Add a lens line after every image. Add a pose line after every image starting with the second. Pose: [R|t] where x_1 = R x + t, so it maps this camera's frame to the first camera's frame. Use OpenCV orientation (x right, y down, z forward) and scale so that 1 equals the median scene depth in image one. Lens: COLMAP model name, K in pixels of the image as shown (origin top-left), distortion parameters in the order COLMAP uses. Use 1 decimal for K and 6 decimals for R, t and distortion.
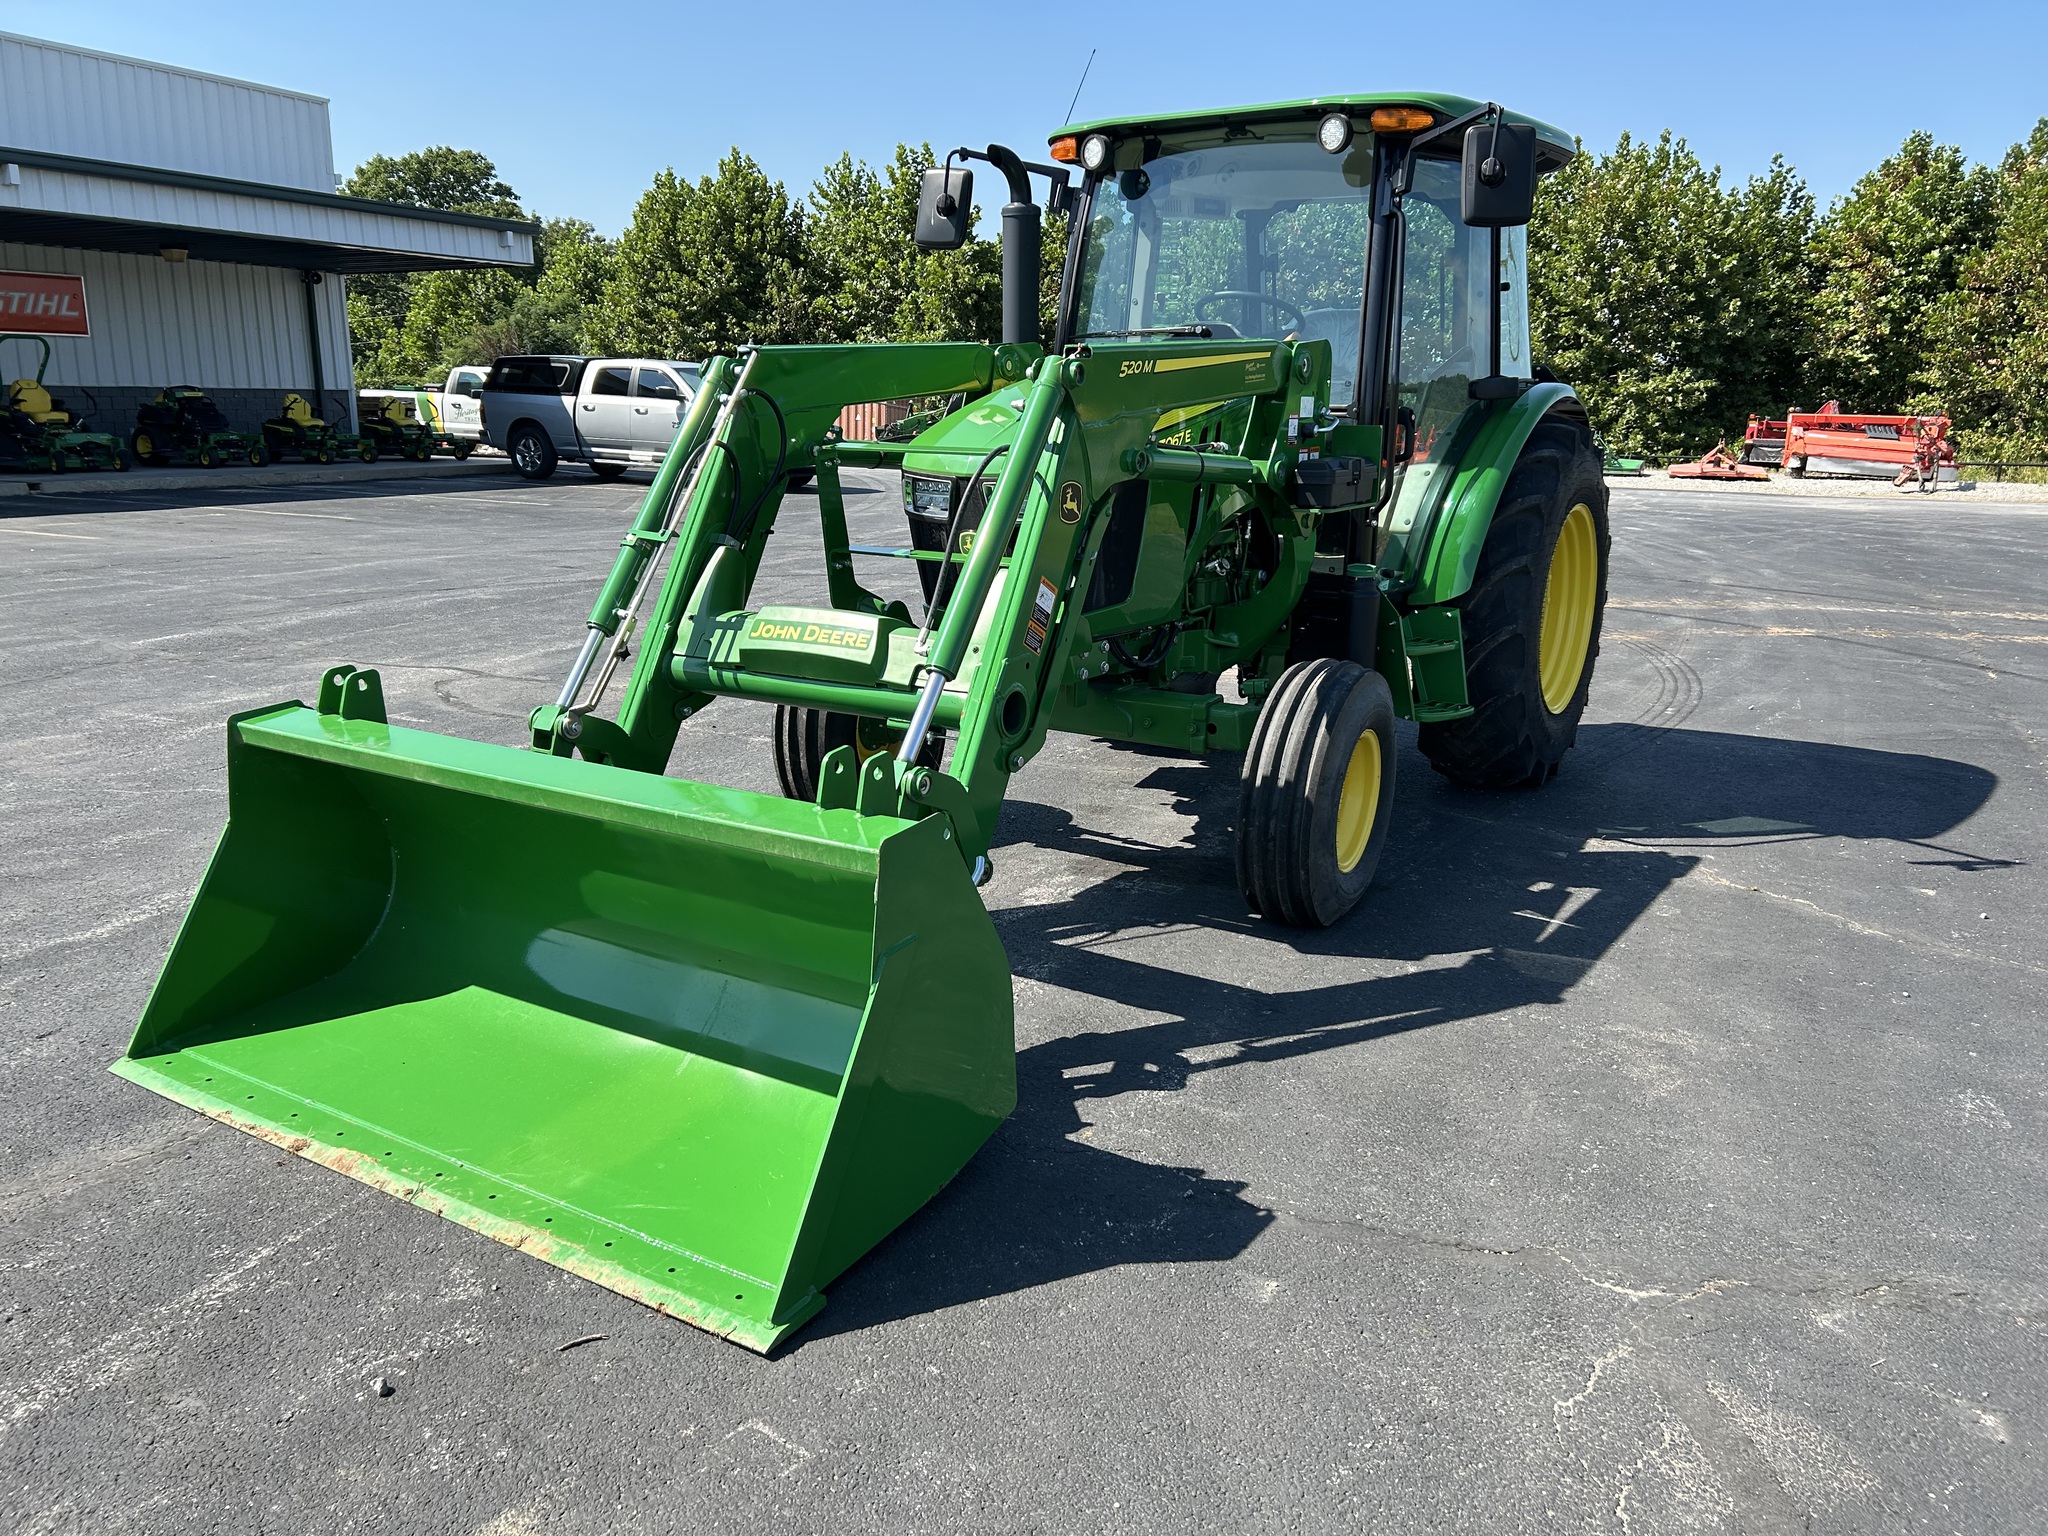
lens RADIAL K [[1538.3, 0, 1014.7], [0, 1538.3, 766.5], [0, 0, 1]] dist [0.053048, -0.053189]
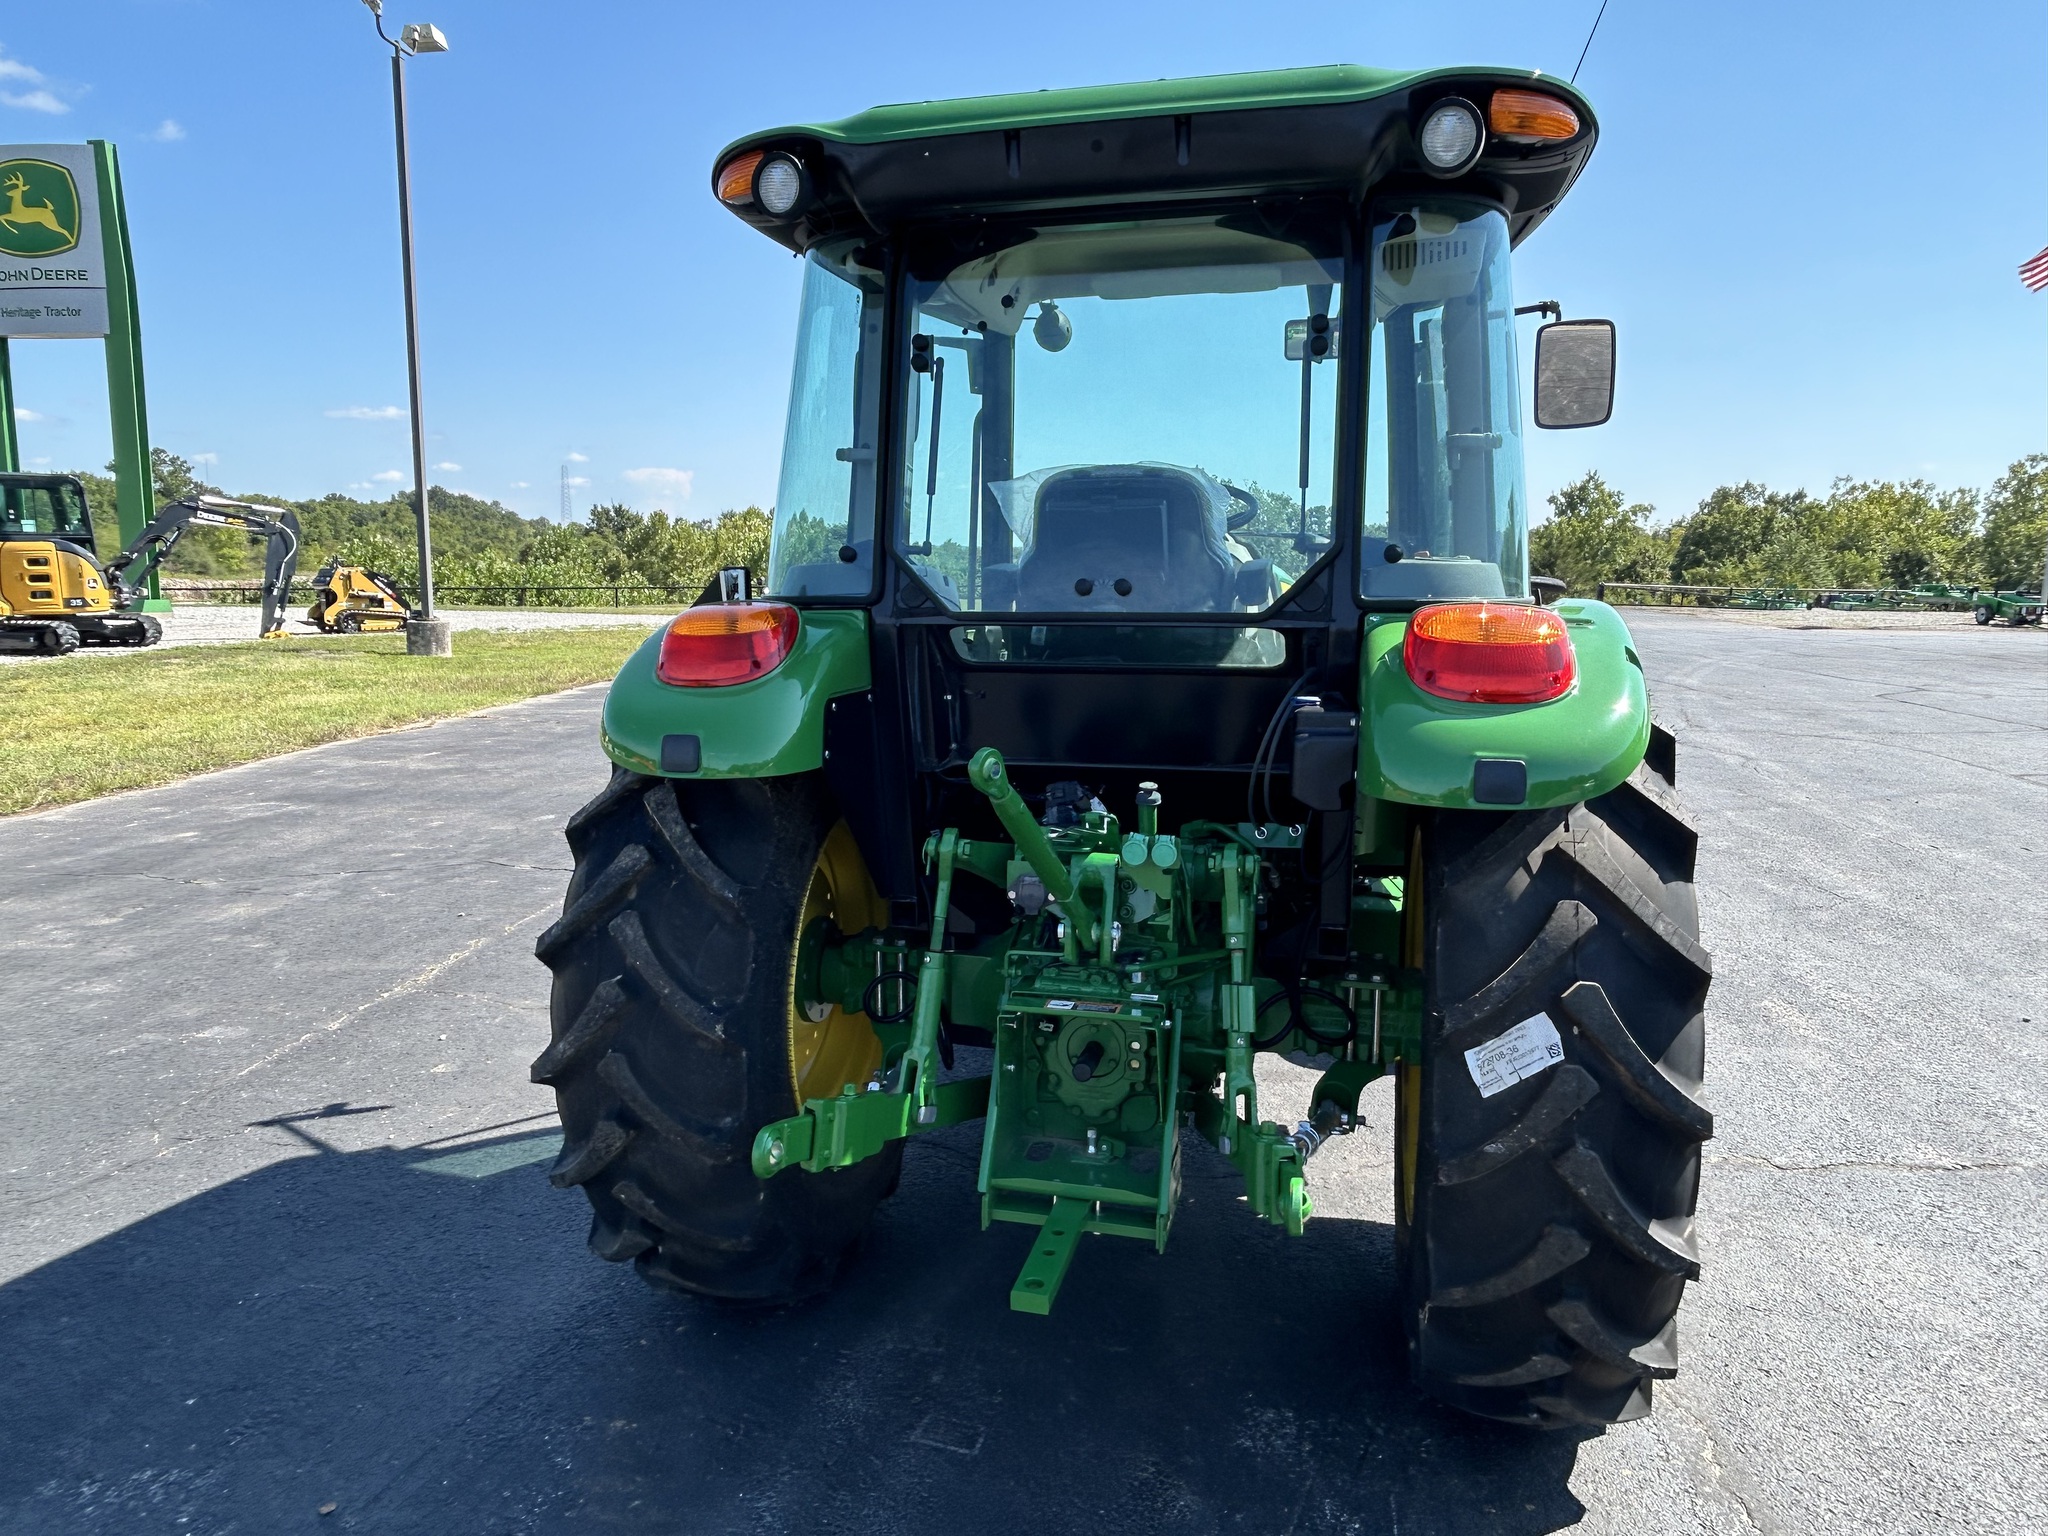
lens RADIAL K [[1335.0, 0, 1009.8], [0, 1335.0, 752.6], [0, 0, 1]] dist [-0.001988, 0.001643]
pose [[-0.948060, 0.034439, -0.316222, 0.449716], [-0.085607, 0.929819, 0.357922, -0.417842], [0.306355, 0.366403, -0.878576, 1.633460]]
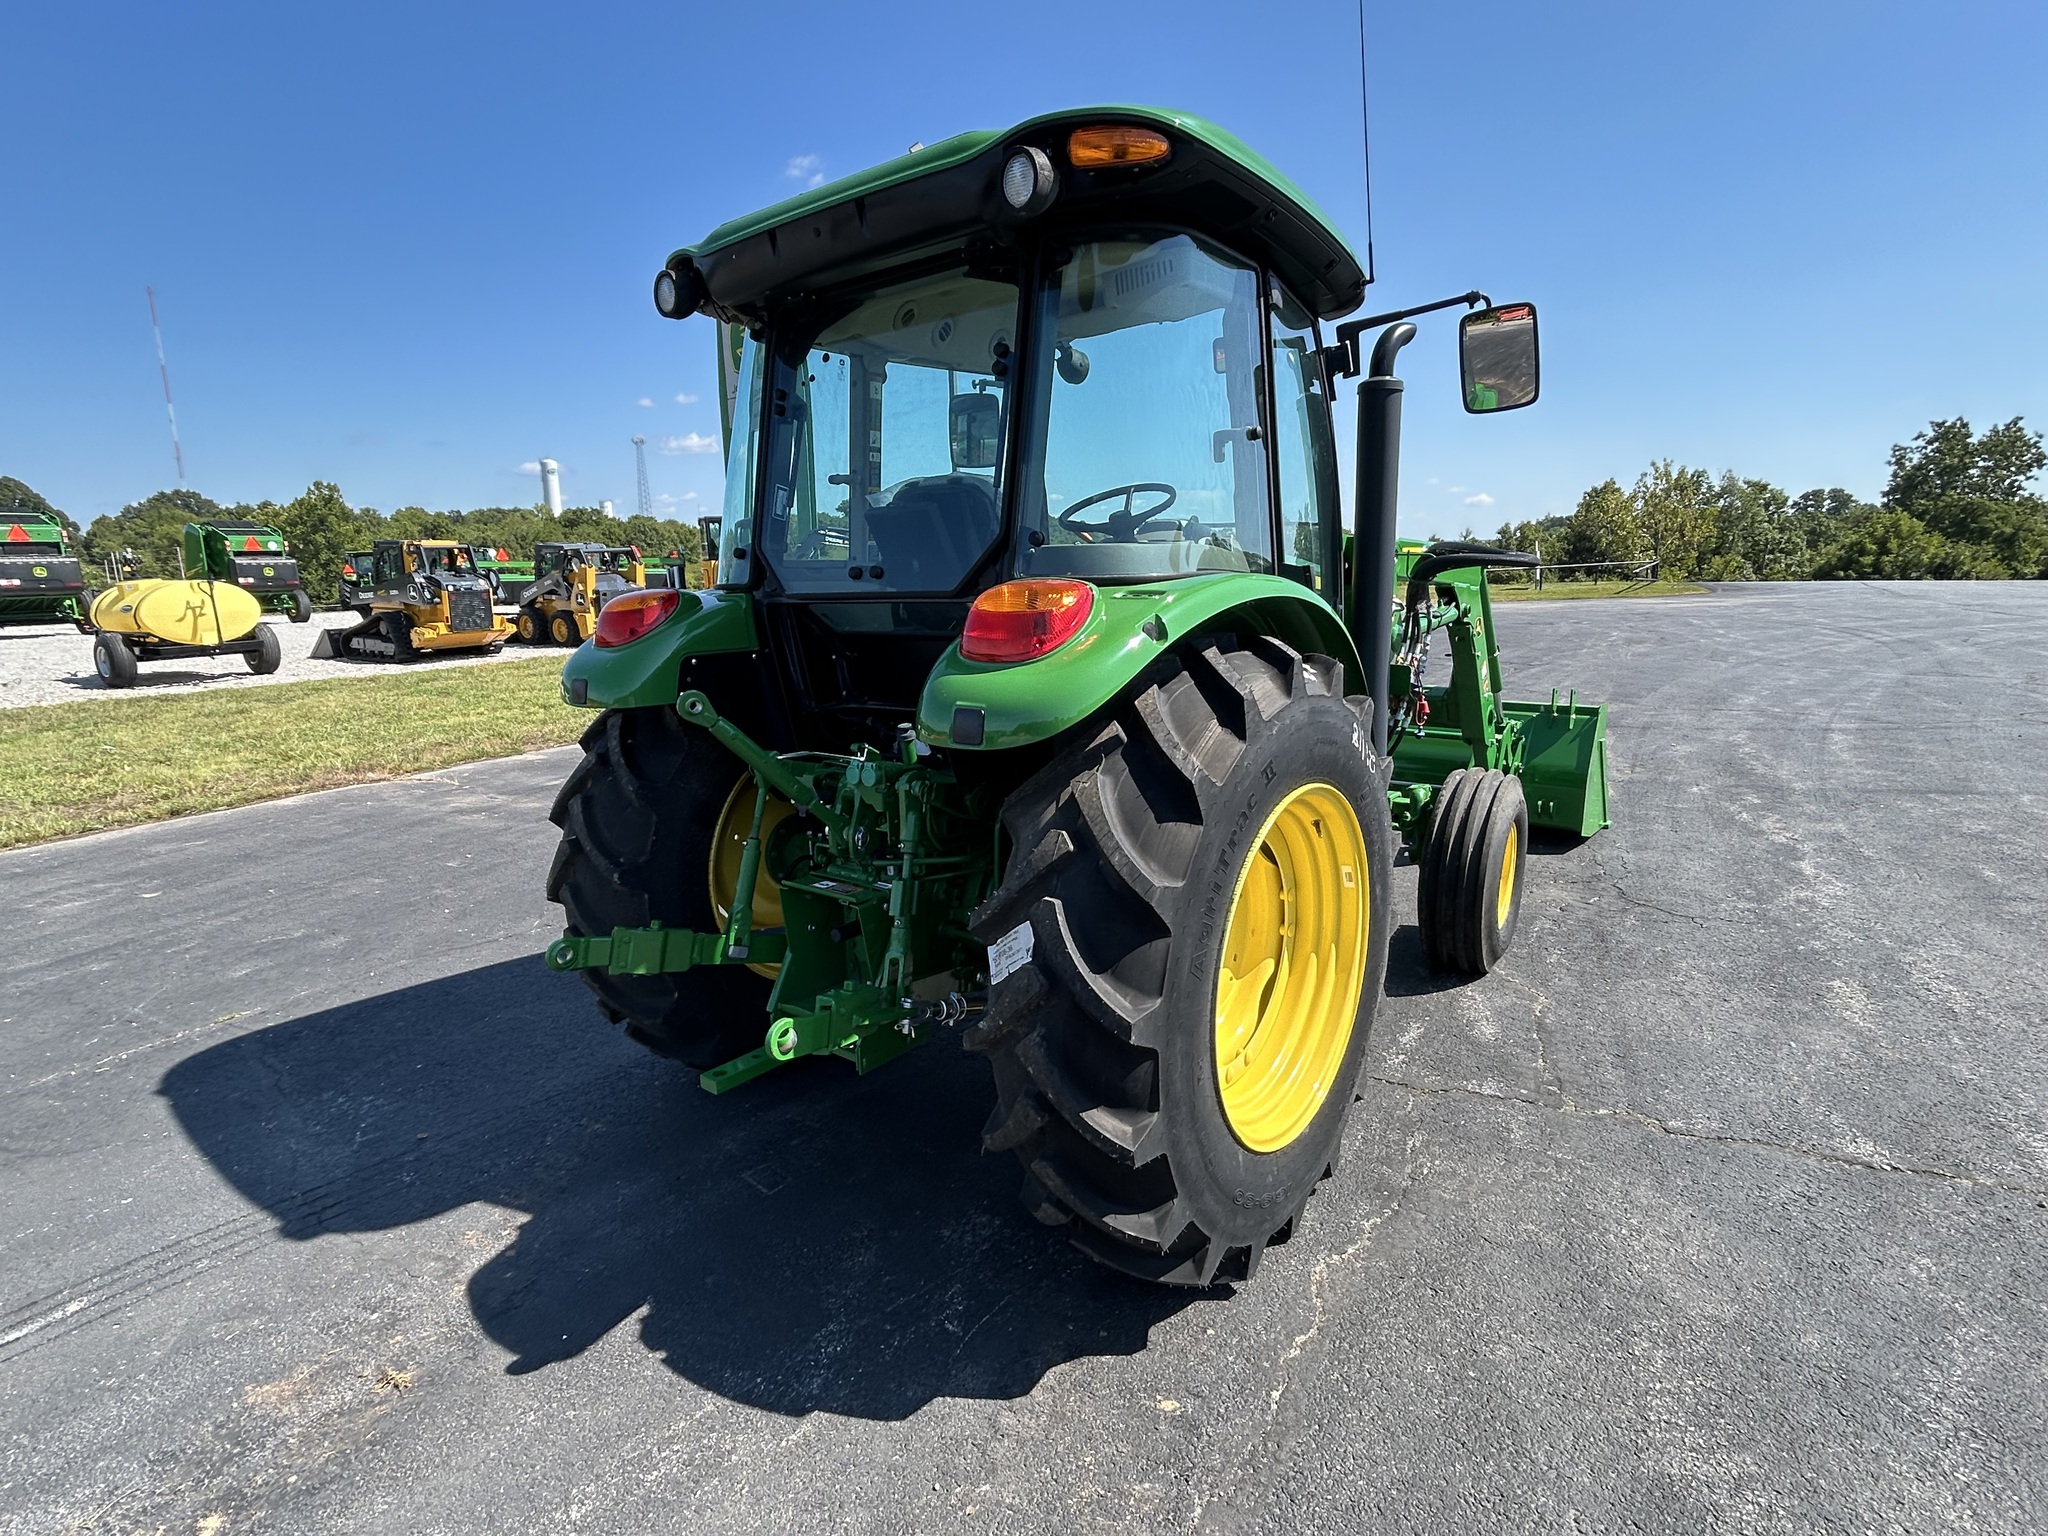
lens RADIAL K [[1037.5, 0, 1019.3], [0, 1037.5, 765.2], [0, 0, 1]] dist [-0.008358, 0.007146]
pose [[-0.994880, -0.001786, 0.101045, 0.153373], [0.040672, 0.908224, 0.416504, -0.421936], [-0.092516, 0.418481, -0.903501, 1.671548]]
